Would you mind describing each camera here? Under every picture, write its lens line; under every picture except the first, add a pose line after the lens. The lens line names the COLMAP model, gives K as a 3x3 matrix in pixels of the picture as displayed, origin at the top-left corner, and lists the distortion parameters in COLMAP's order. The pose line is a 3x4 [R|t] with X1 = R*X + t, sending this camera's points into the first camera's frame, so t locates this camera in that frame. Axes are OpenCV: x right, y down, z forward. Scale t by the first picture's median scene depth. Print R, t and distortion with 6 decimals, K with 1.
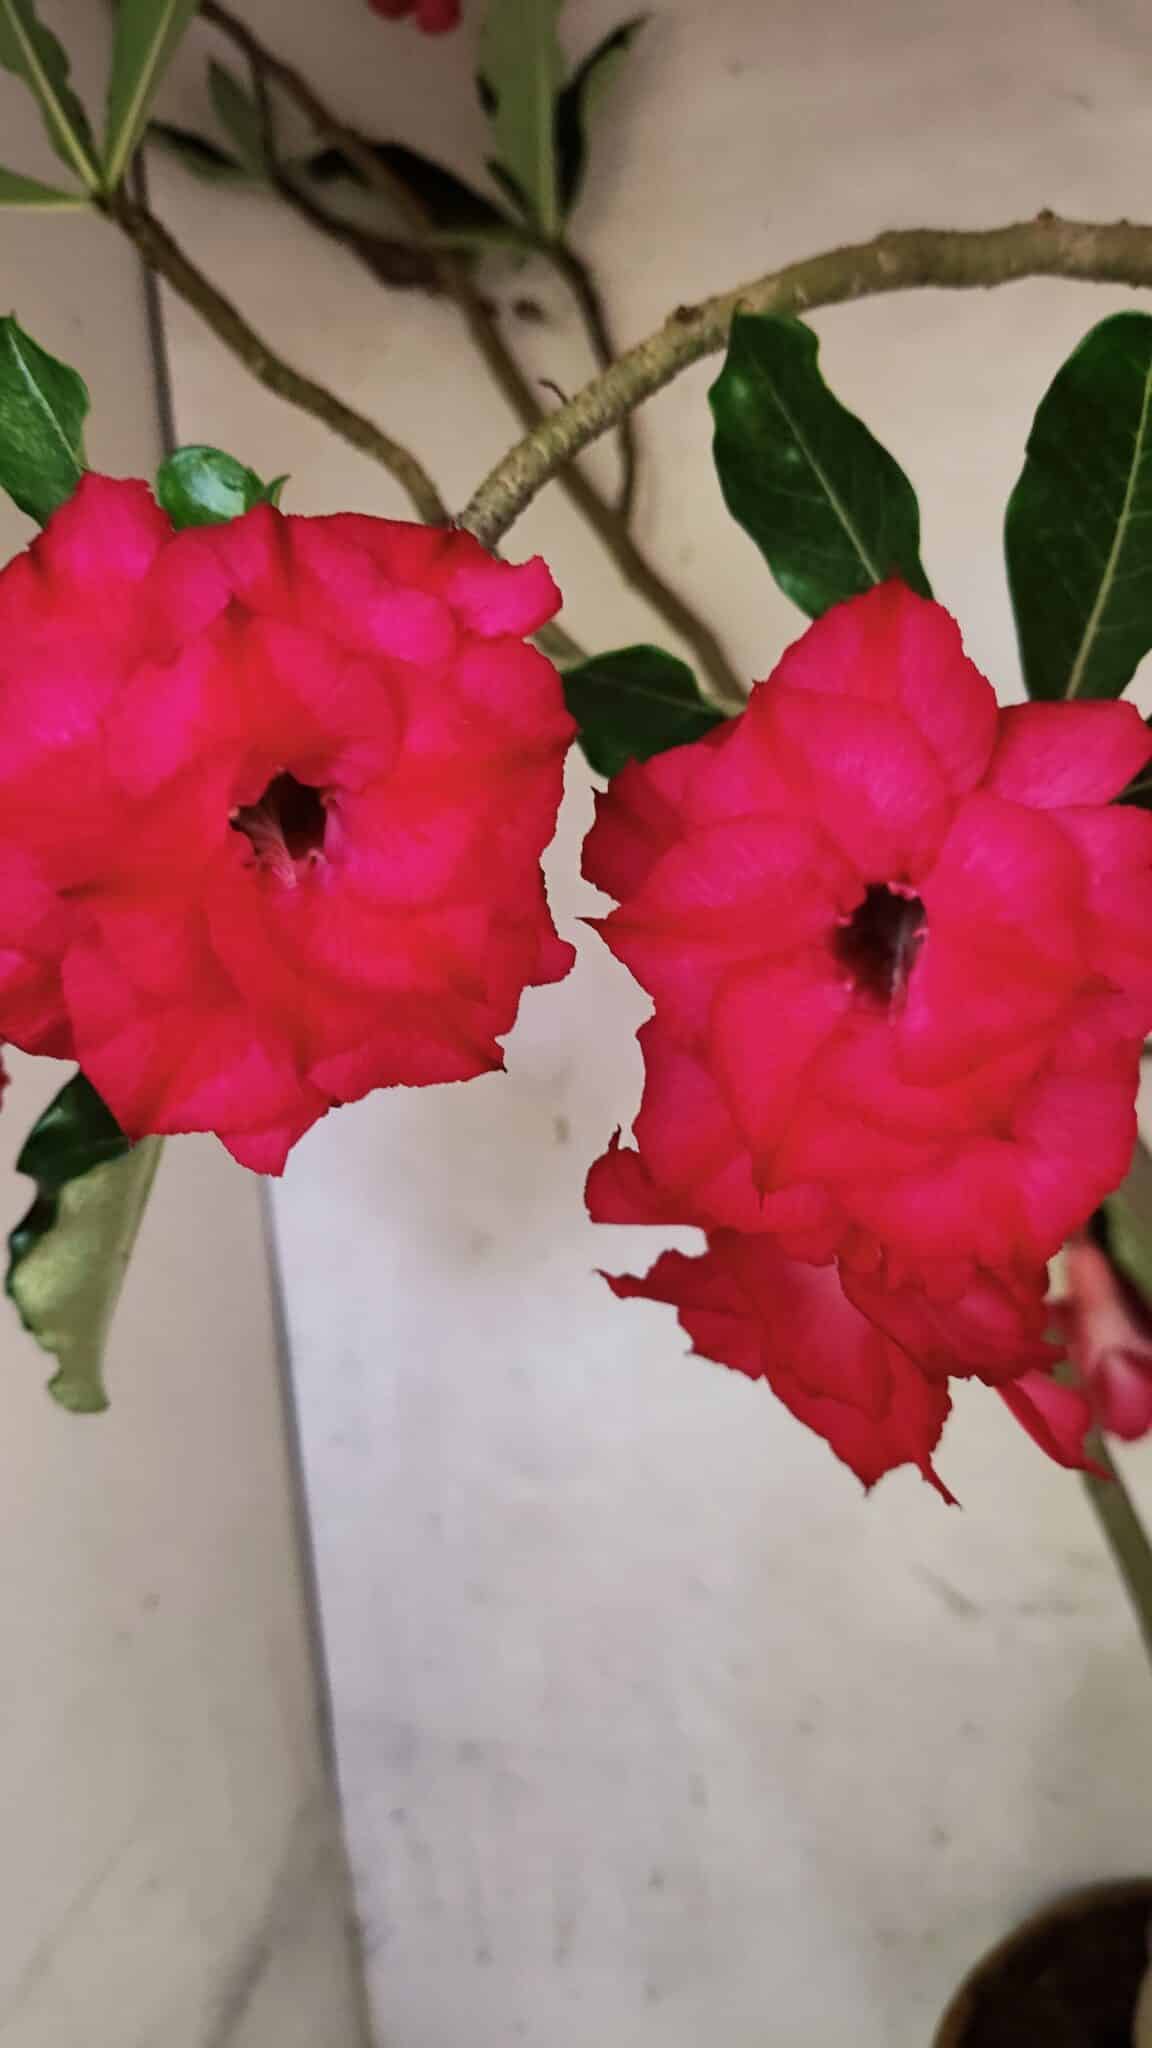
lens RADIAL K [[1569.2, 0, 519.8], [0, 1569.2, 986.6], [0, 0, 1]] dist [0.100795, -0.171462]
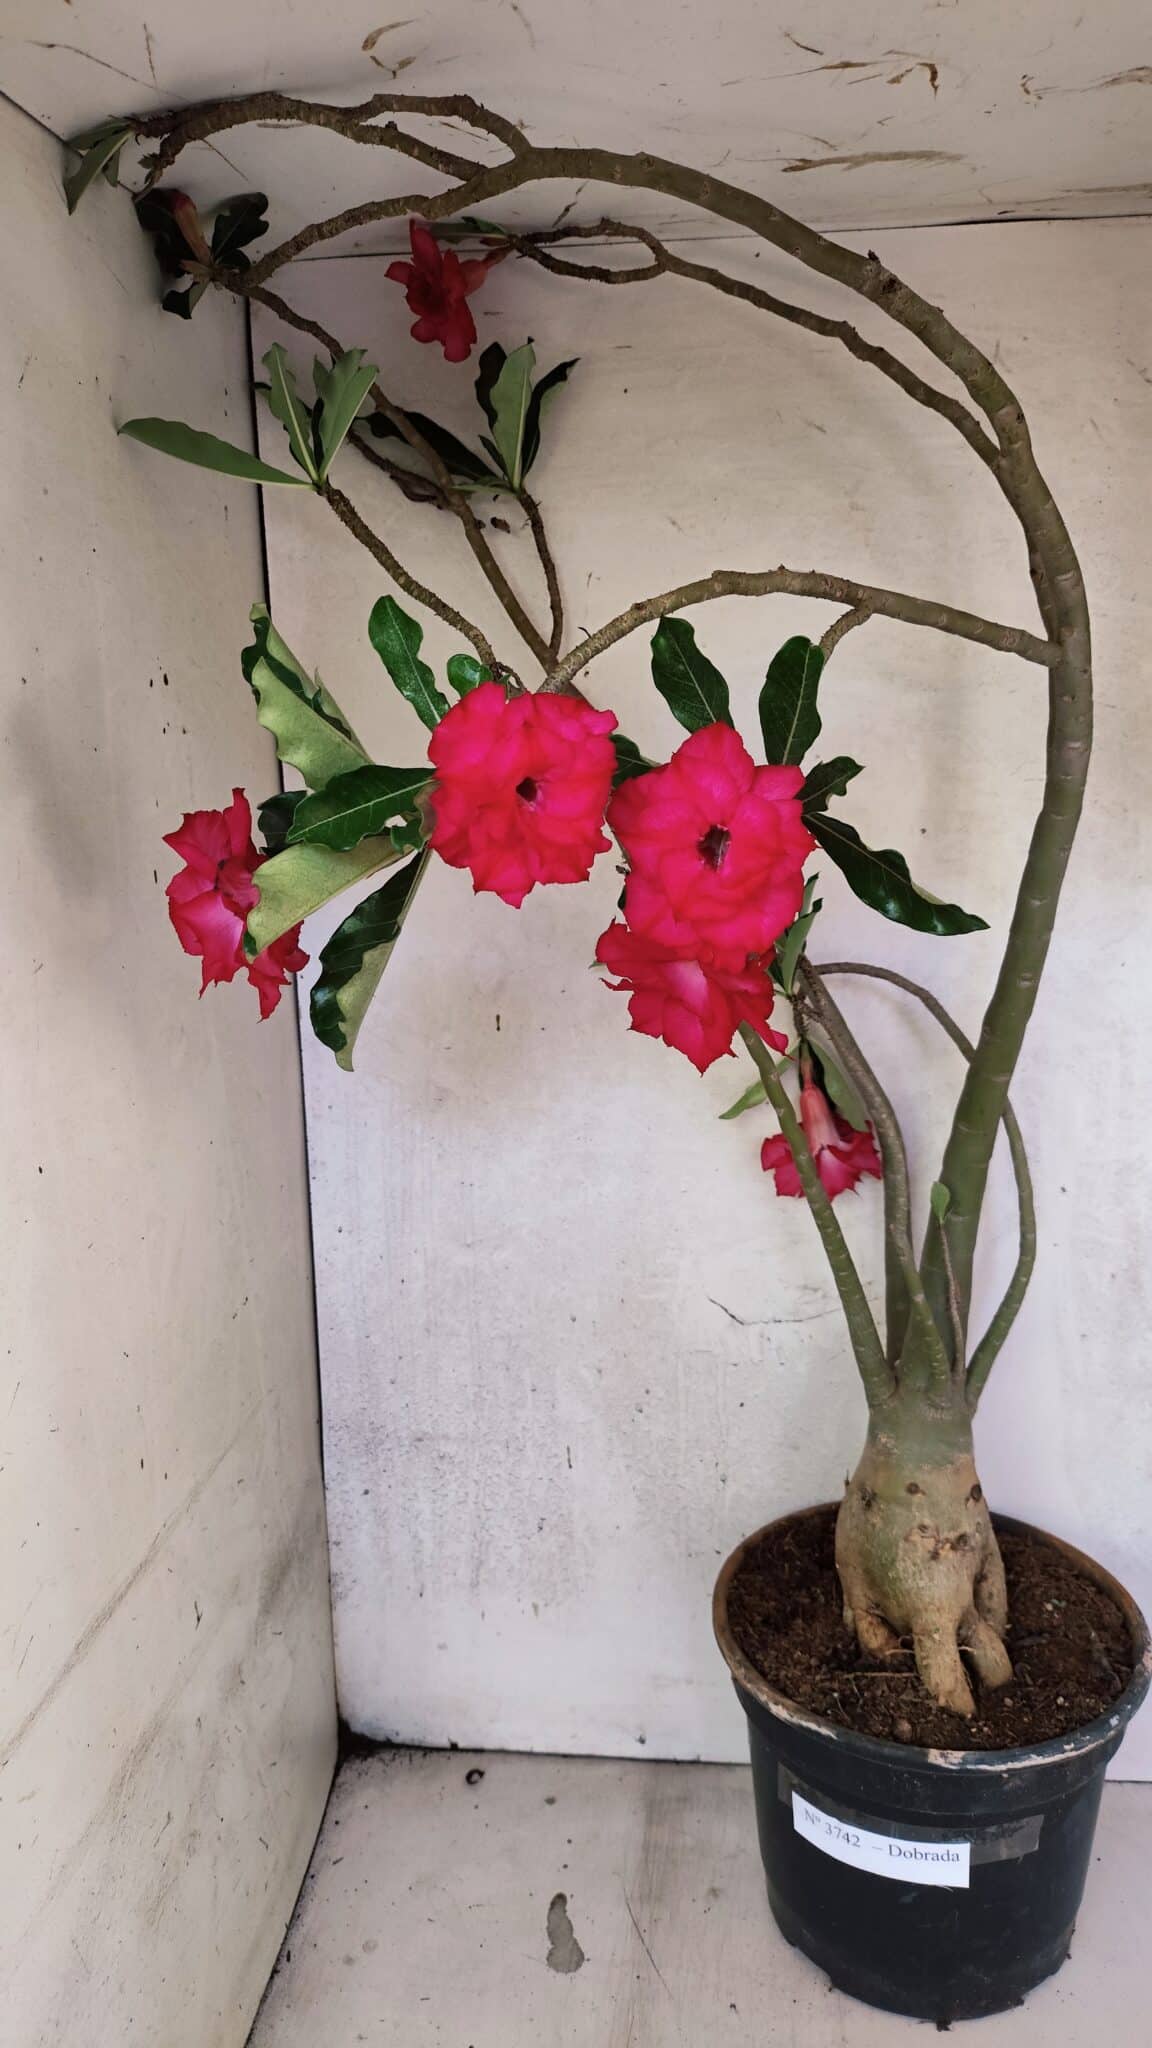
lens RADIAL K [[1569.2, 0, 553.1], [0, 1569.2, 992.4], [0, 0, 1]] dist [0.100795, -0.171462]
pose [[0.988428, 0.028361, 0.149015, -0.365511], [-0.023436, 0.999123, -0.034708, 0.262450], [-0.149869, 0.030815, 0.988226, -1.350760]]
